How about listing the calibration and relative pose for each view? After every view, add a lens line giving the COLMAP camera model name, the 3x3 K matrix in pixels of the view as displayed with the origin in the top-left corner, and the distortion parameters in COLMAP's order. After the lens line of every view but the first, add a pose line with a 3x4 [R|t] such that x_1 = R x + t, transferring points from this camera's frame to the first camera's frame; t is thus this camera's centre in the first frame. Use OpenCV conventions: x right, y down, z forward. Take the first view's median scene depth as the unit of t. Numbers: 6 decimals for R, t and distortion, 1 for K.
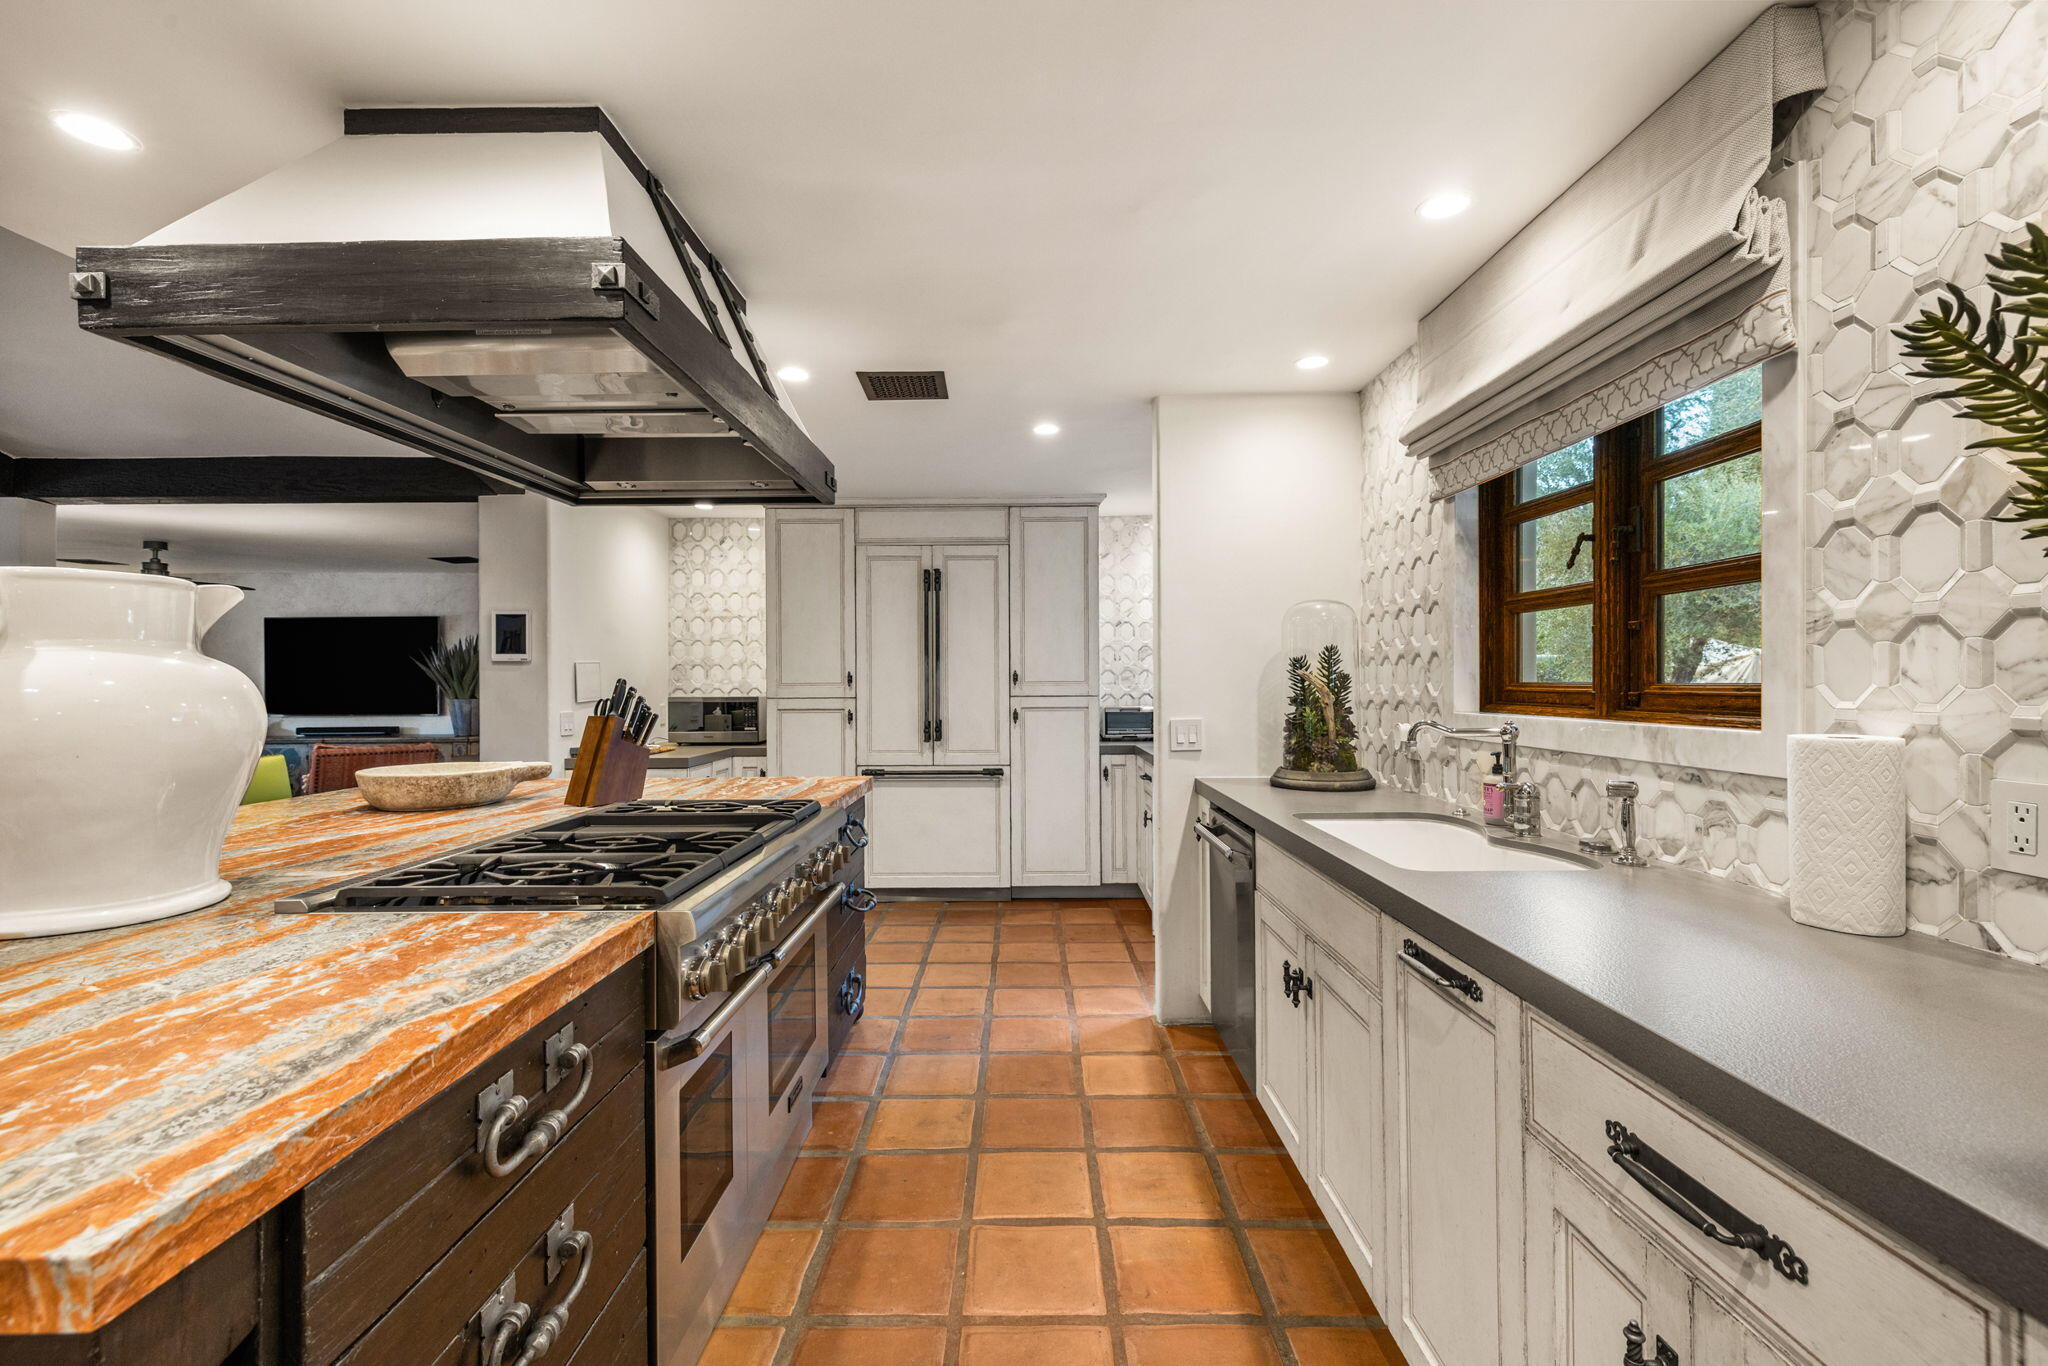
lens RADIAL K [[885.4, 0, 1023.4], [0, 885.4, 684.6], [0, 0, 1]] dist [0.001094, 0.000011]
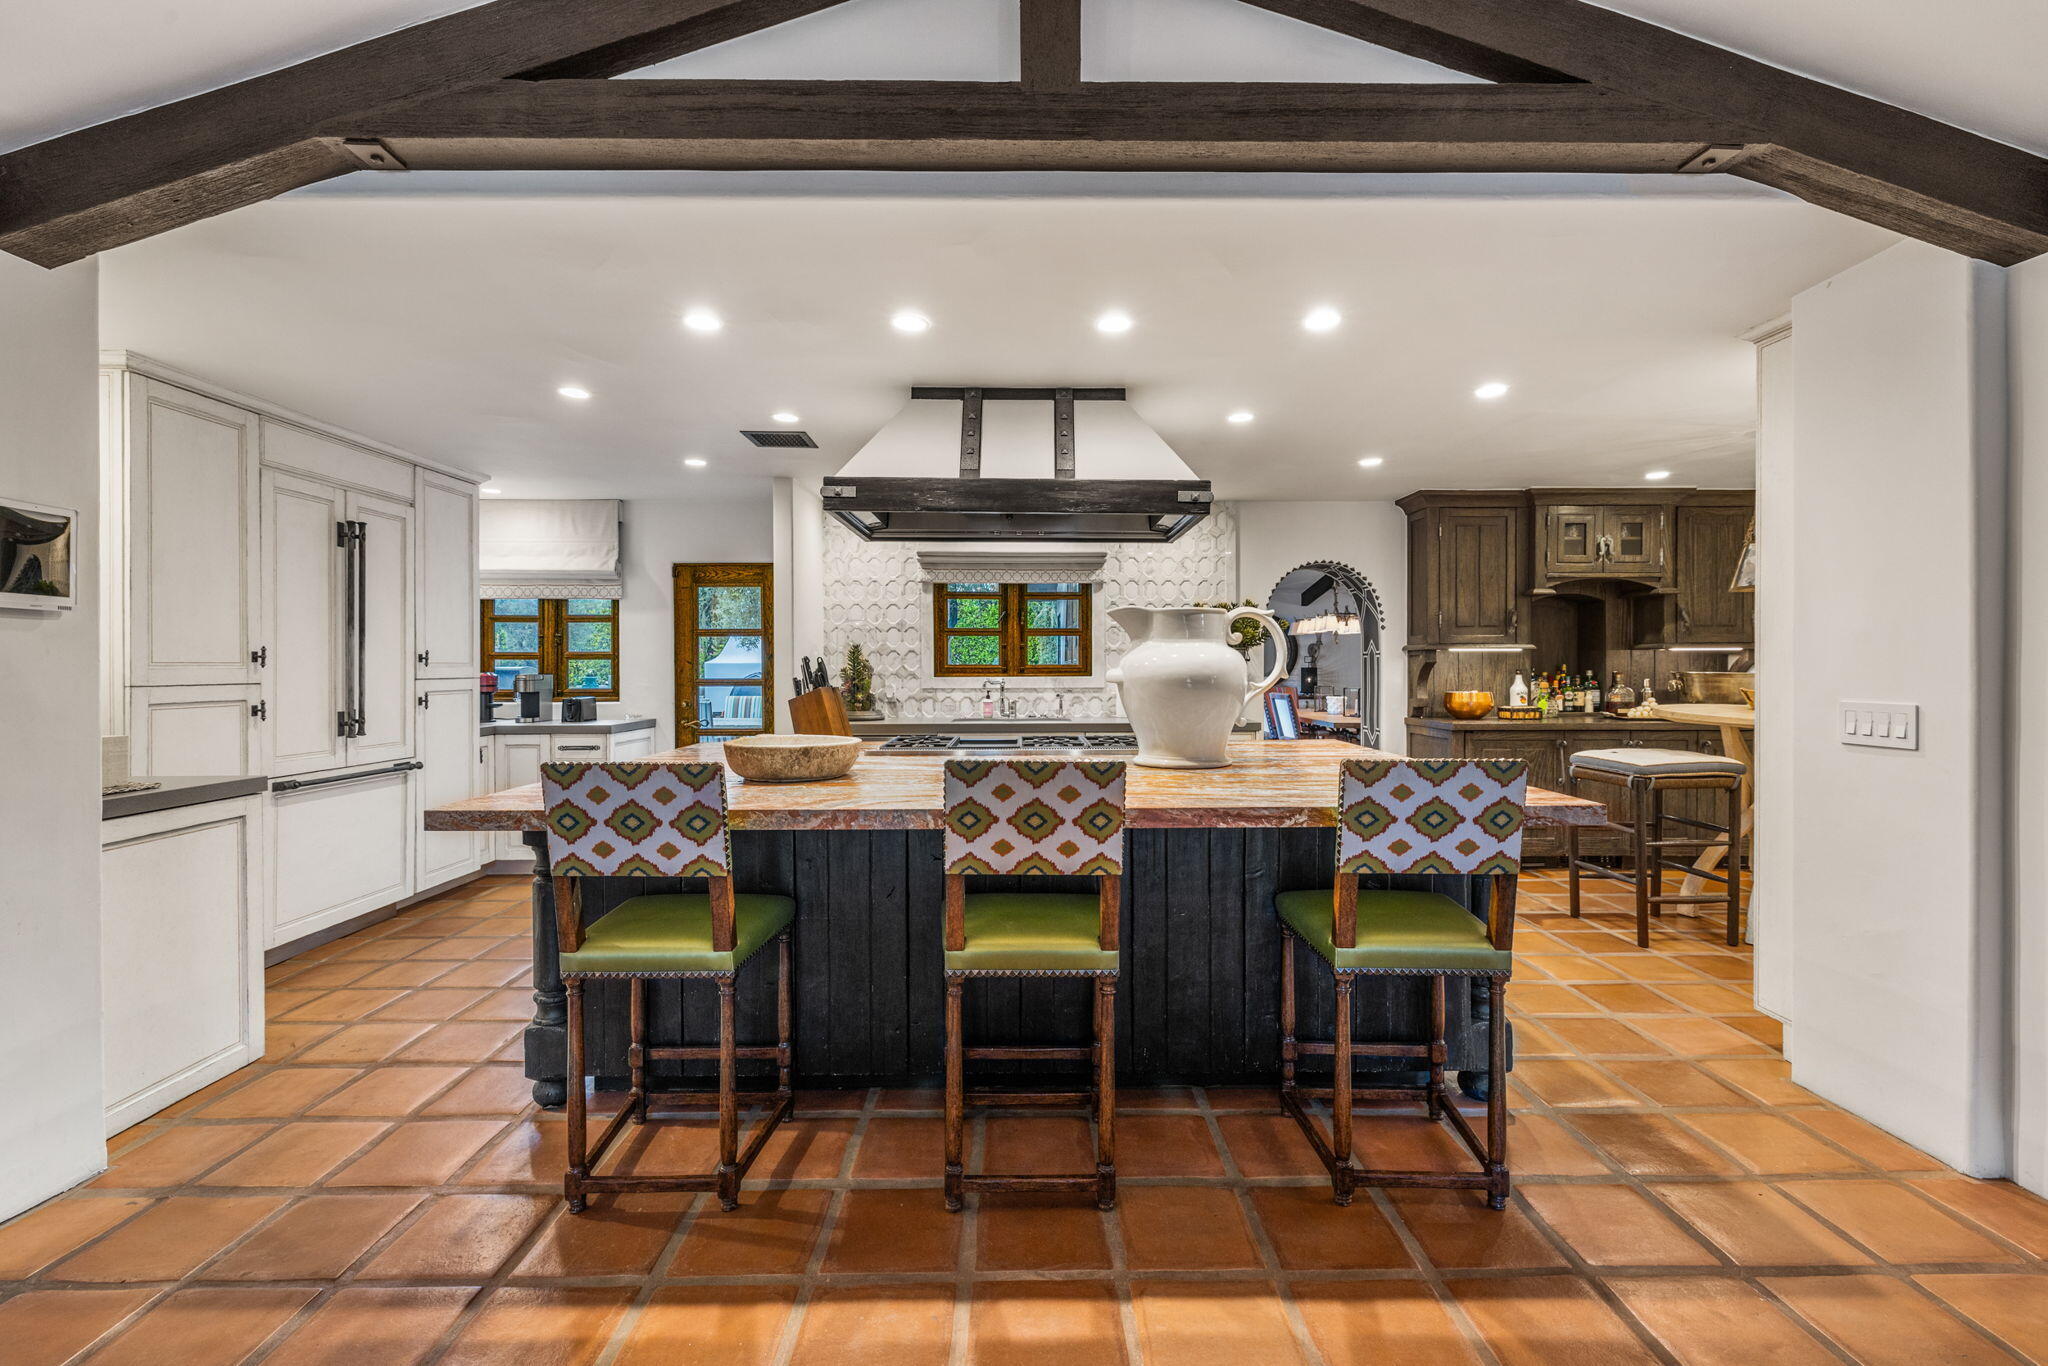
lens RADIAL K [[885.4, 0, 1024.3], [0, 885.4, 670.9], [0, 0, 1]] dist [0.001094, 0.000011]
pose [[-0.016451, -0.001290, 0.999864, -0.910853], [0.004185, 0.999990, 0.001359, 0.006486], [-0.999856, 0.004207, -0.016446, 0.405718]]
